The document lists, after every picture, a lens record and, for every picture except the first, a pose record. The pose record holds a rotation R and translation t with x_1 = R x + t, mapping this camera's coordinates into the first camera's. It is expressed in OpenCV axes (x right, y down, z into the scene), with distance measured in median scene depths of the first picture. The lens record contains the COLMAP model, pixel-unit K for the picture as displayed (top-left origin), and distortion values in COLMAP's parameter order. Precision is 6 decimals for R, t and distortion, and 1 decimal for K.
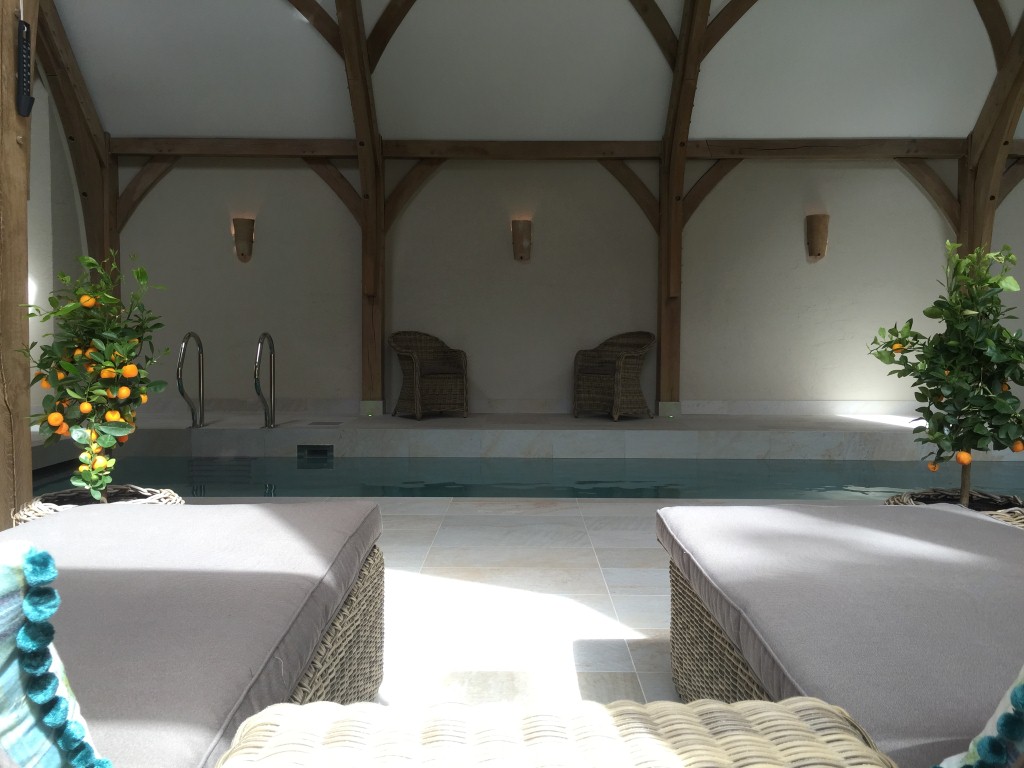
lens RADIAL K [[874.7, 0, 511.6], [0, 874.7, 382.3], [0, 0, 1]] dist [0.072795, -0.108220]
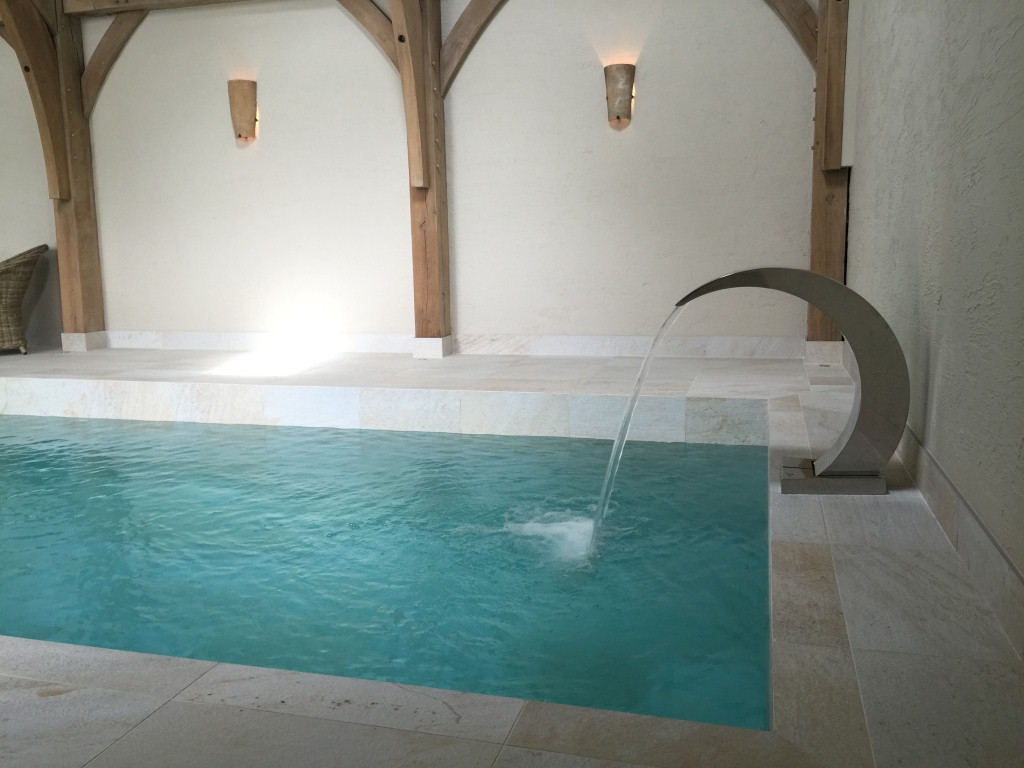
lens RADIAL K [[874.7, 0, 513.7], [0, 874.7, 377.5], [0, 0, 1]] dist [0.072795, -0.108220]
pose [[0.964060, 0.018941, -0.265010, 0.767896], [0.006816, 0.995364, 0.095934, -0.011629], [0.265598, -0.094292, 0.959462, 0.326958]]
